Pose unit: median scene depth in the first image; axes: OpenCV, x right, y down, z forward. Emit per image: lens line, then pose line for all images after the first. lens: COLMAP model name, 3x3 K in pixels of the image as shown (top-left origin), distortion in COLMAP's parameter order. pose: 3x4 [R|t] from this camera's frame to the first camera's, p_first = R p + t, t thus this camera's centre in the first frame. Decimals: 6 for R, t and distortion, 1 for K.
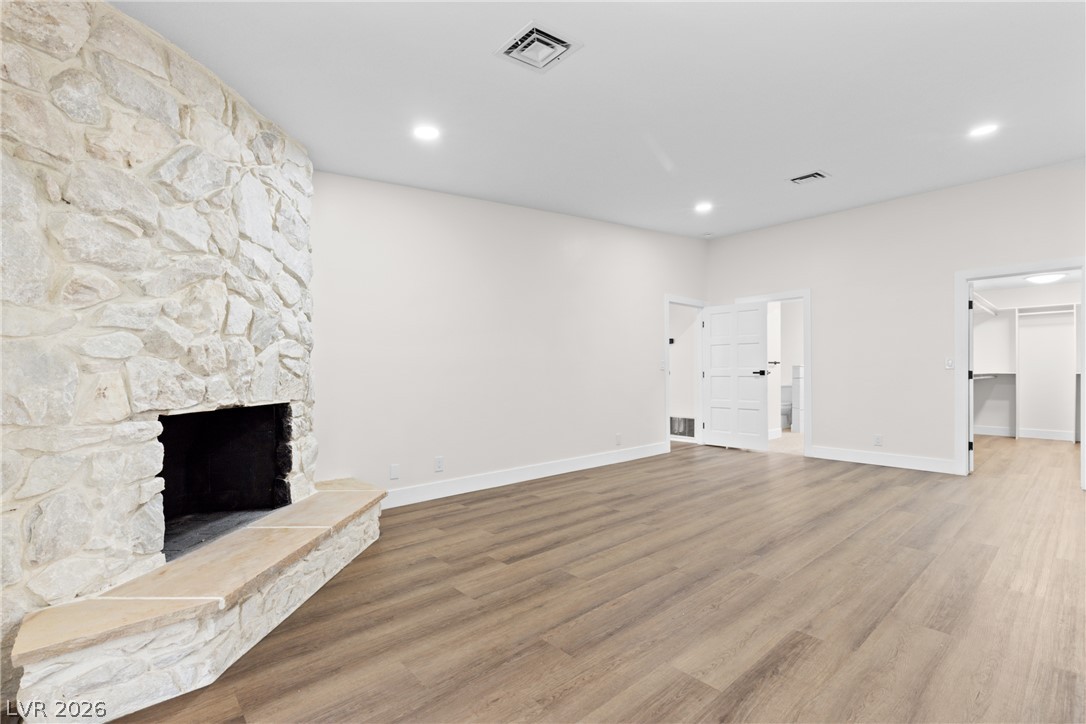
lens RADIAL K [[491.4, 0, 561.4], [0, 491.4, 373.6], [0, 0, 1]] dist [0.008868, -0.001289]
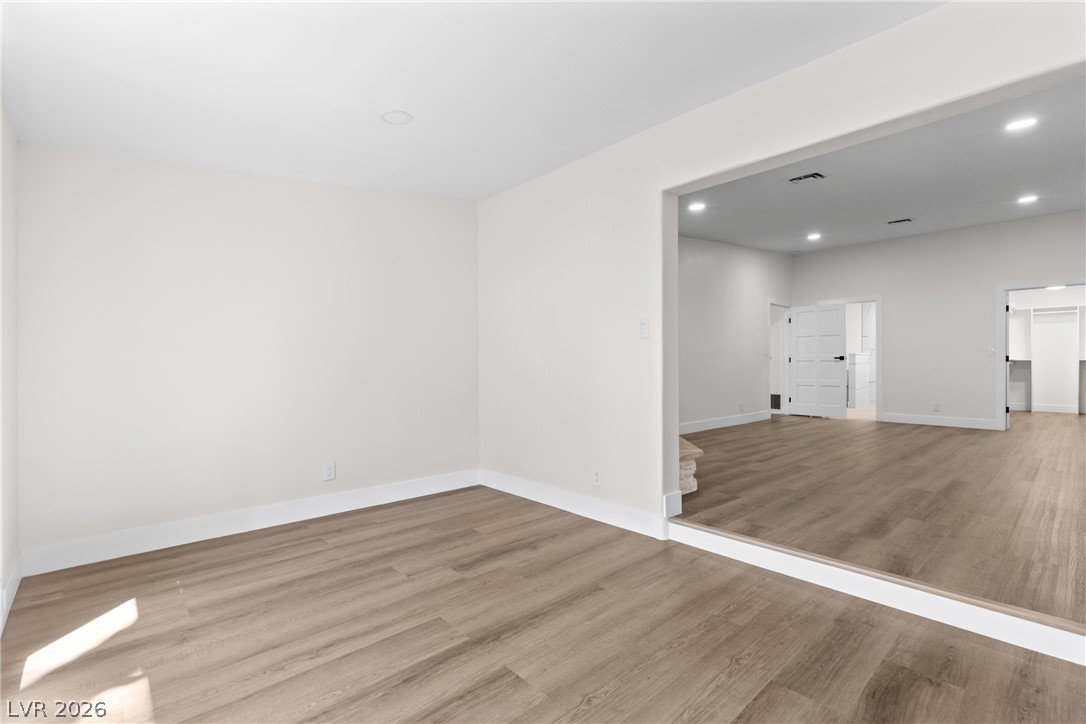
lens RADIAL K [[491.4, 0, 559.0], [0, 491.4, 362.7], [0, 0, 1]] dist [0.008868, -0.001289]
pose [[0.999960, 0.002419, 0.008657, -0.434091], [-0.002332, 0.999946, -0.010082, 0.031786], [-0.008680, 0.010061, 0.999912, -0.370441]]
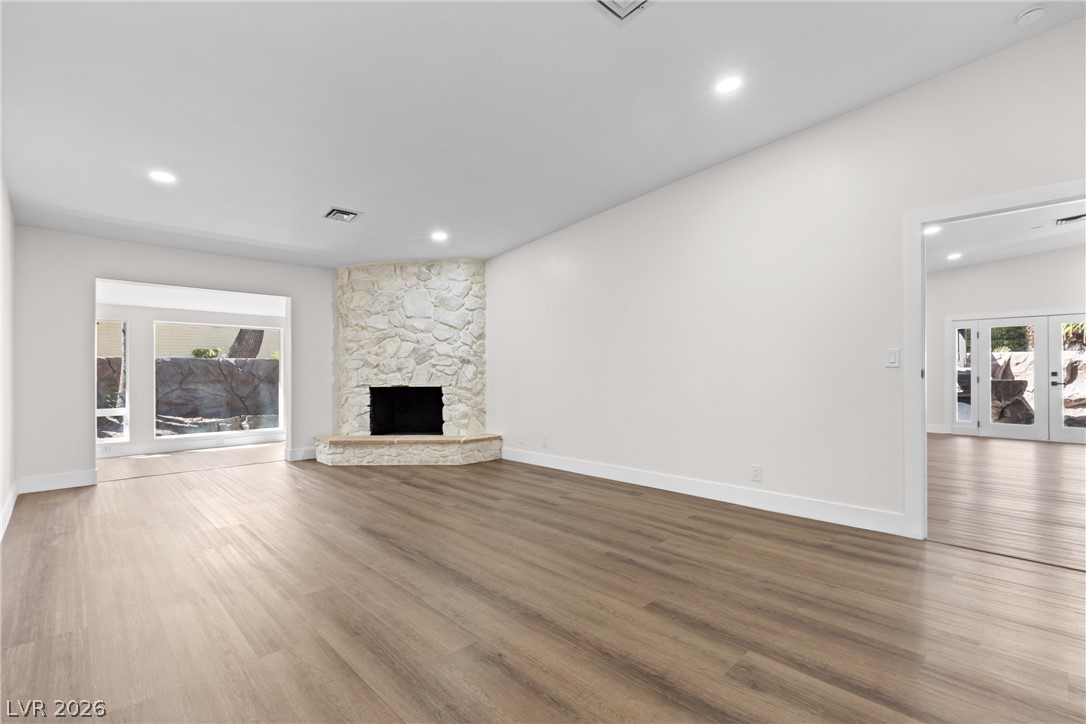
lens RADIAL K [[491.4, 0, 546.9], [0, 491.4, 371.1], [0, 0, 1]] dist [0.008868, -0.001289]
pose [[0.028395, 0.000024, -0.999597, 1.297785], [-0.002699, 0.999996, -0.000052, -0.008675], [0.999593, 0.002700, 0.028395, 1.152318]]
